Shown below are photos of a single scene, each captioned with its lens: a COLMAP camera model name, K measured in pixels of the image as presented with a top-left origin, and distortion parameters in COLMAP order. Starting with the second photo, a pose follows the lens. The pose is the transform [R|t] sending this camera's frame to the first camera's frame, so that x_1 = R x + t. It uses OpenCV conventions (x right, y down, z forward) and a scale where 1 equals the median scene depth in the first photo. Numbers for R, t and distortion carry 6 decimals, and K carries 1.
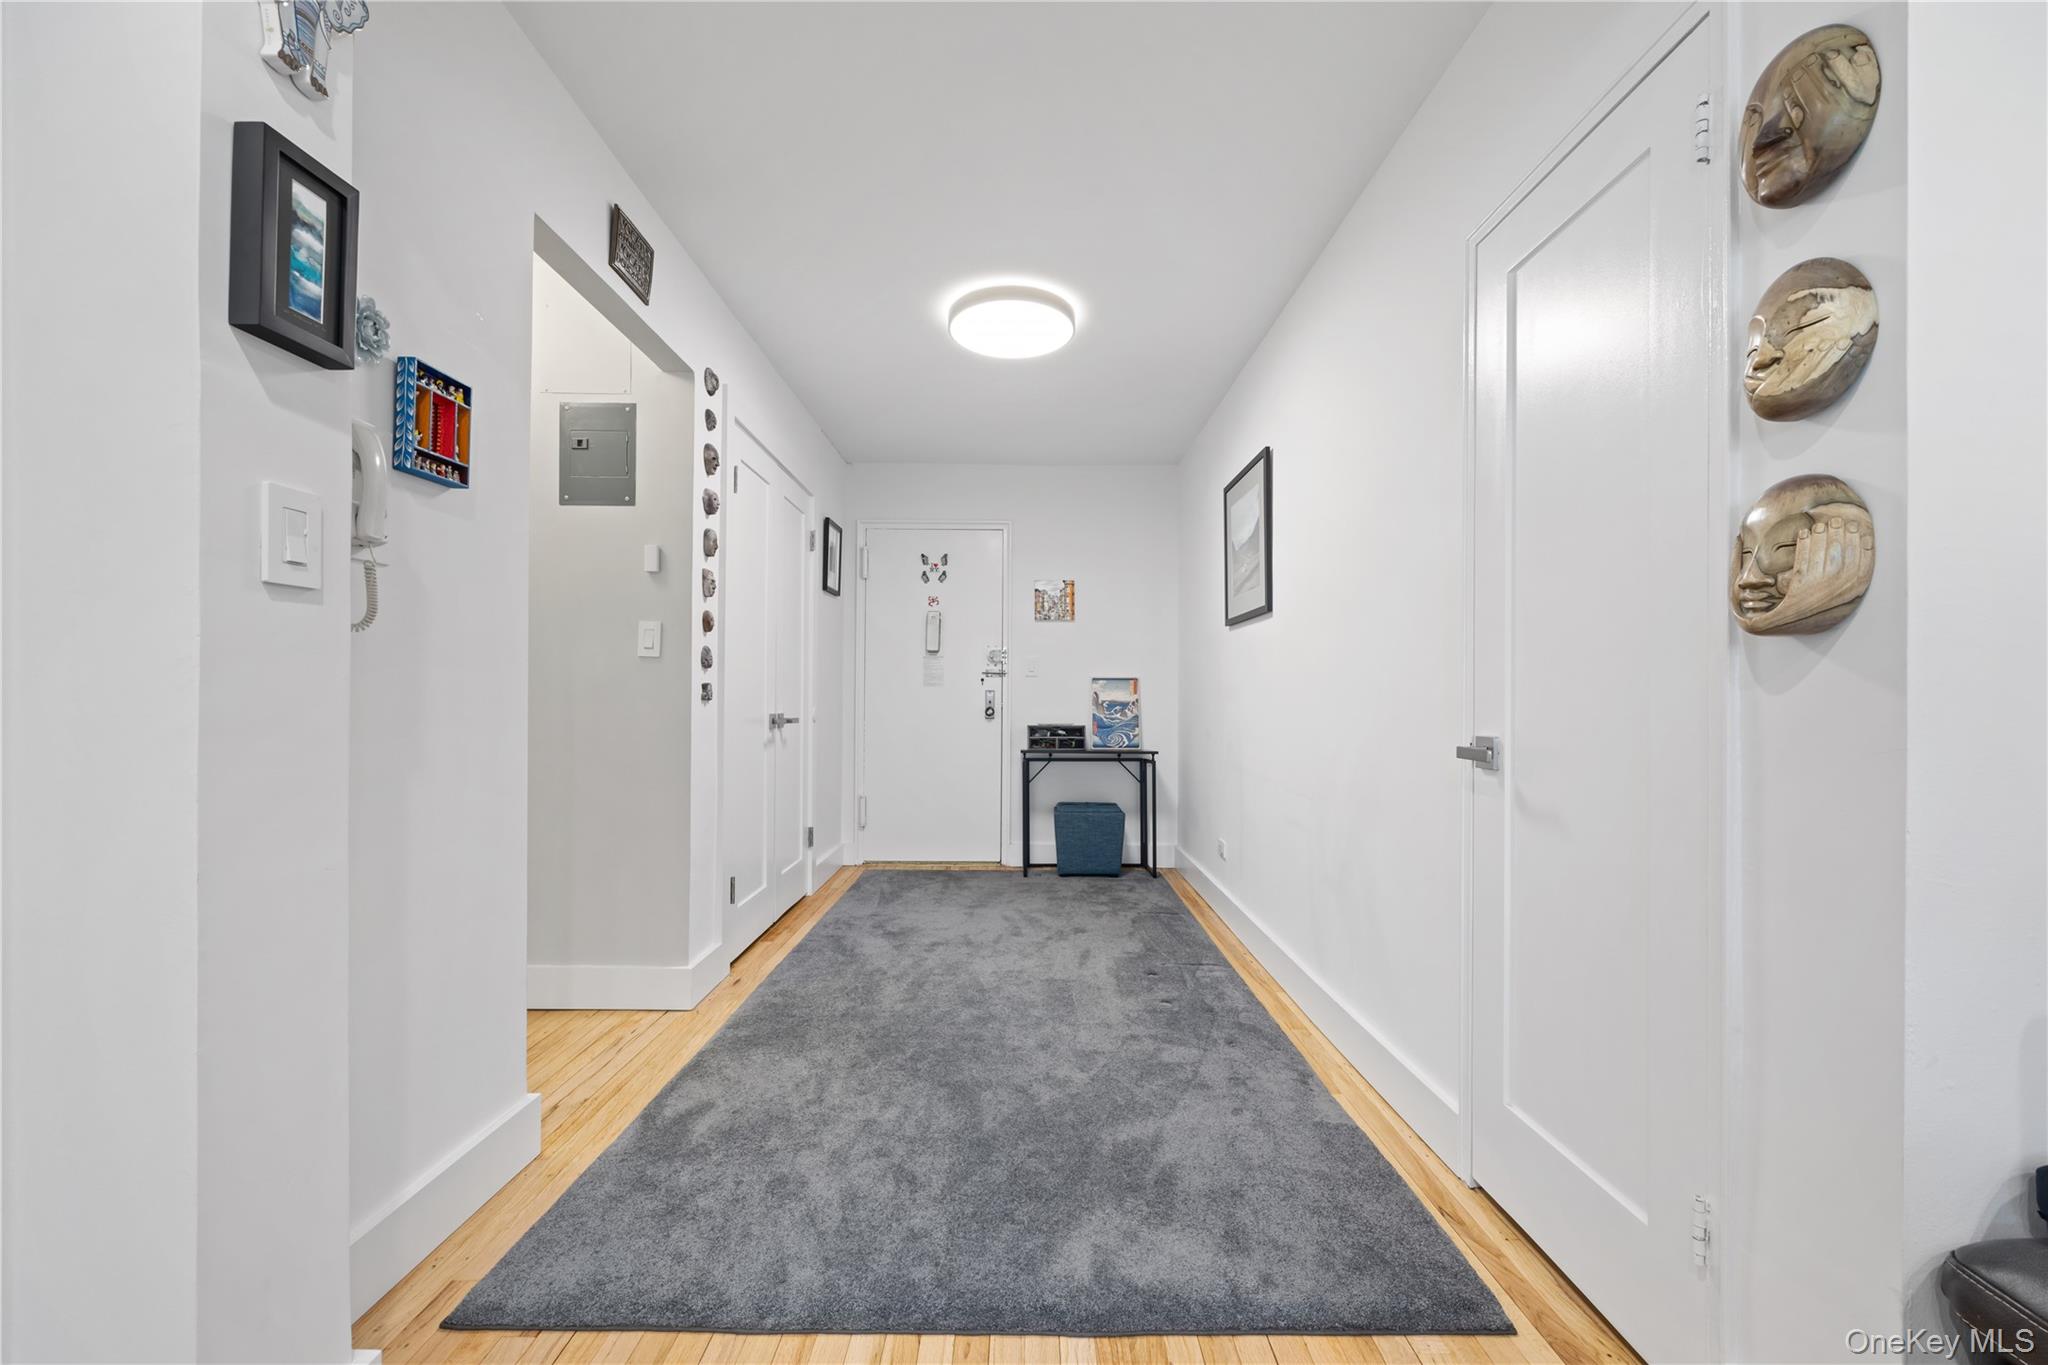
lens RADIAL K [[818.7, 0, 1018.7], [0, 818.7, 692.2], [0, 0, 1]] dist [-0.000094, 0.000123]
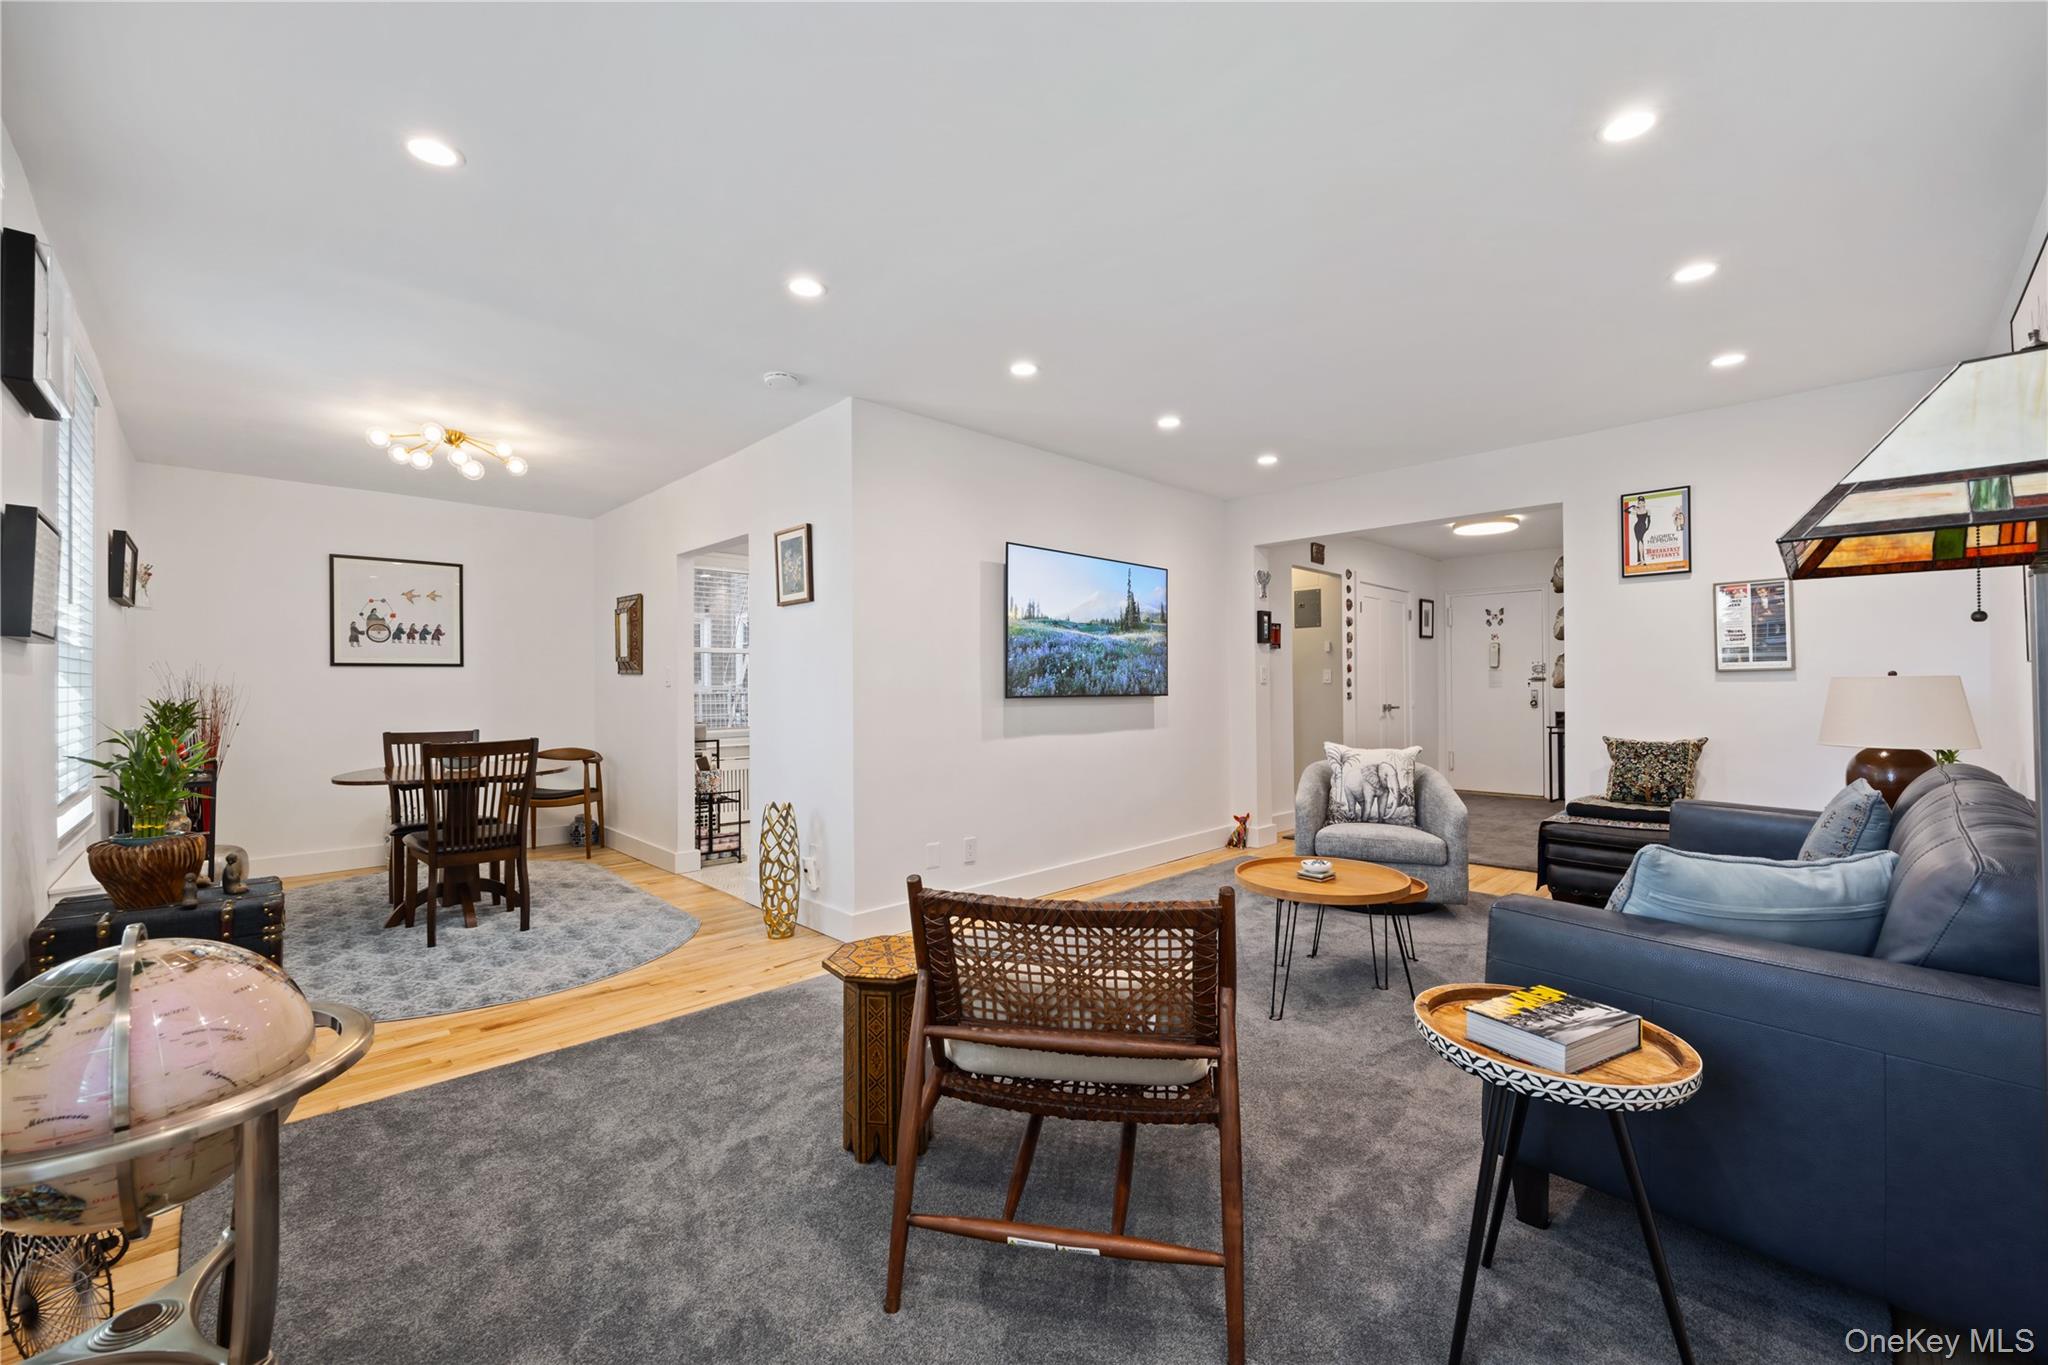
lens RADIAL K [[818.7, 0, 1016.5], [0, 818.7, 680.4], [0, 0, 1]] dist [-0.000094, 0.000123]
pose [[0.695056, -0.018567, -0.718716, 0.728665], [0.018770, 0.999794, -0.007676, -0.048245], [0.718710, -0.008155, 0.695262, -1.512452]]
